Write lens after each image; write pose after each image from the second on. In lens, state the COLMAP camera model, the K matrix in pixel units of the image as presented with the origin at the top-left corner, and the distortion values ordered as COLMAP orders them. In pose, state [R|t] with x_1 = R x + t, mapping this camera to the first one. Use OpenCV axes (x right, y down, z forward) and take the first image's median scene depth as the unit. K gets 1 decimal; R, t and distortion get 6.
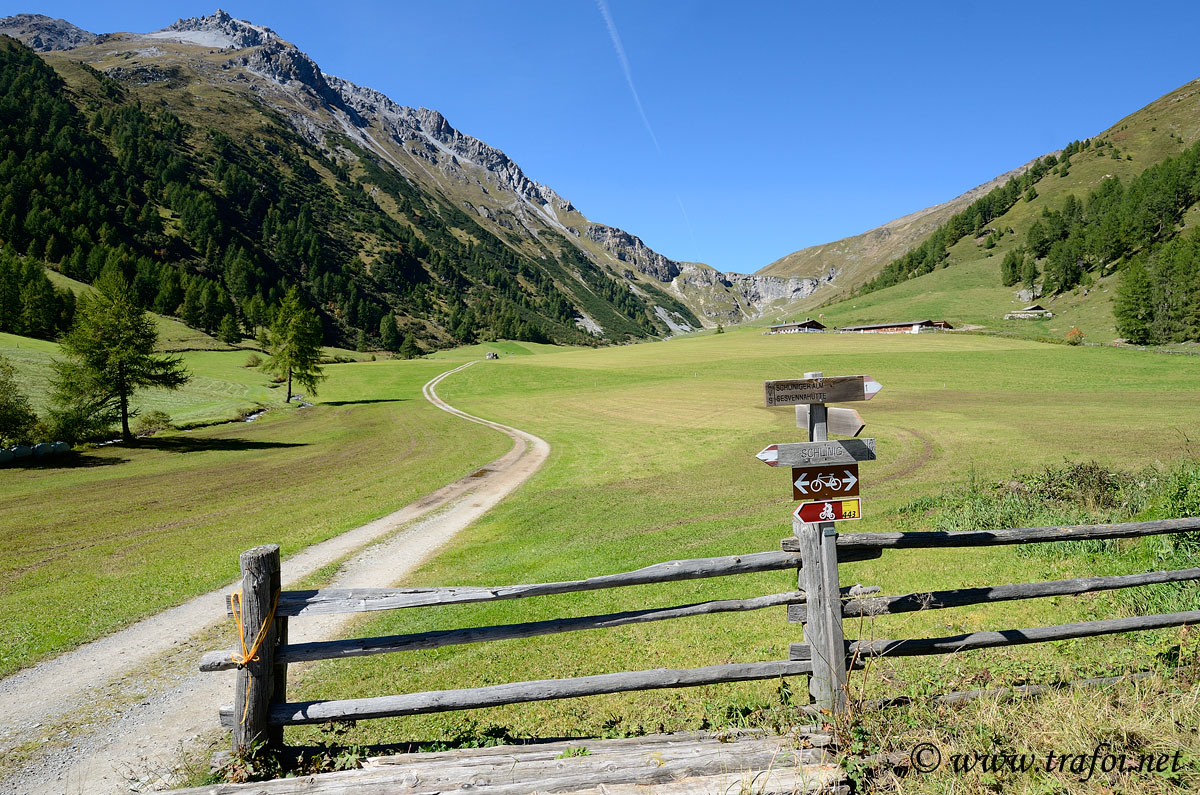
lens RADIAL K [[655.3, 0, 599.1], [0, 655.3, 395.1], [0, 0, 1]] dist [-0.000209, -0.000260]
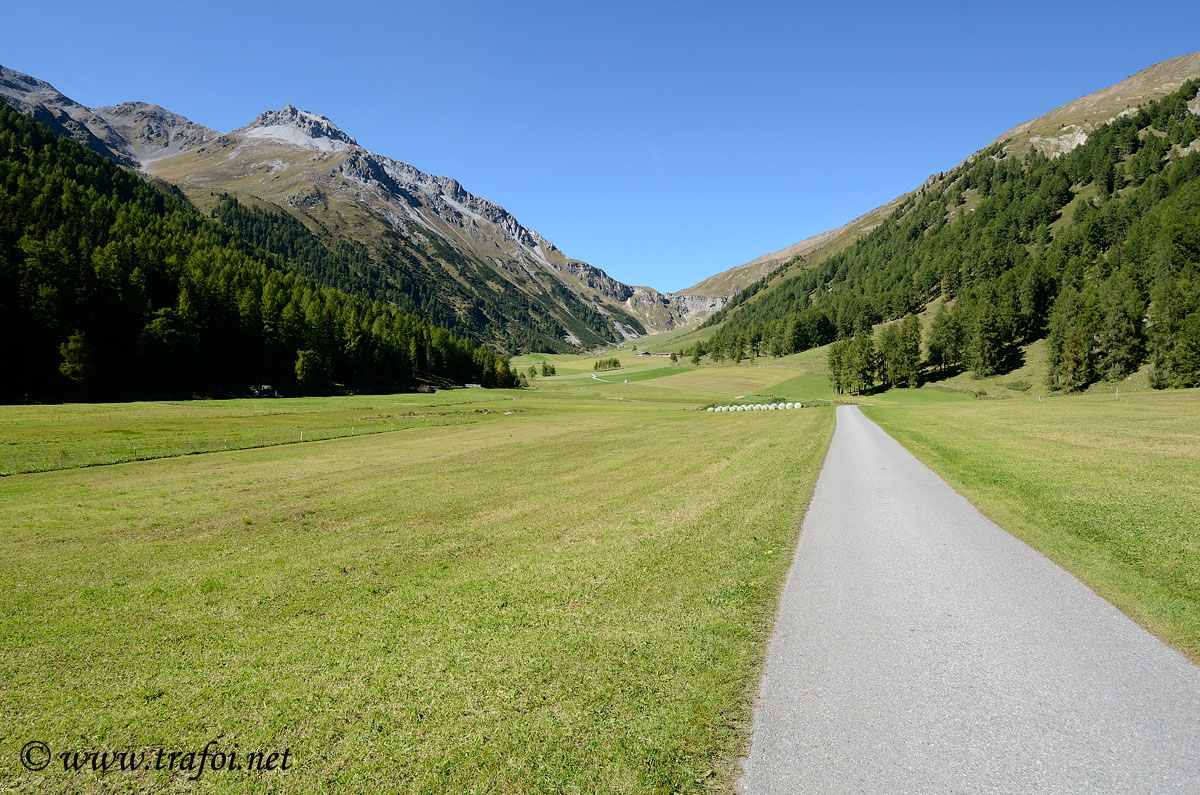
lens RADIAL K [[655.3, 0, 599.5], [0, 655.3, 399.2], [0, 0, 1]] dist [-0.000209, -0.000260]
pose [[0.998828, -0.028729, 0.038947, -0.011343], [0.027923, 0.999387, 0.021097, 0.010189], [-0.039529, -0.019985, 0.999019, -0.495516]]
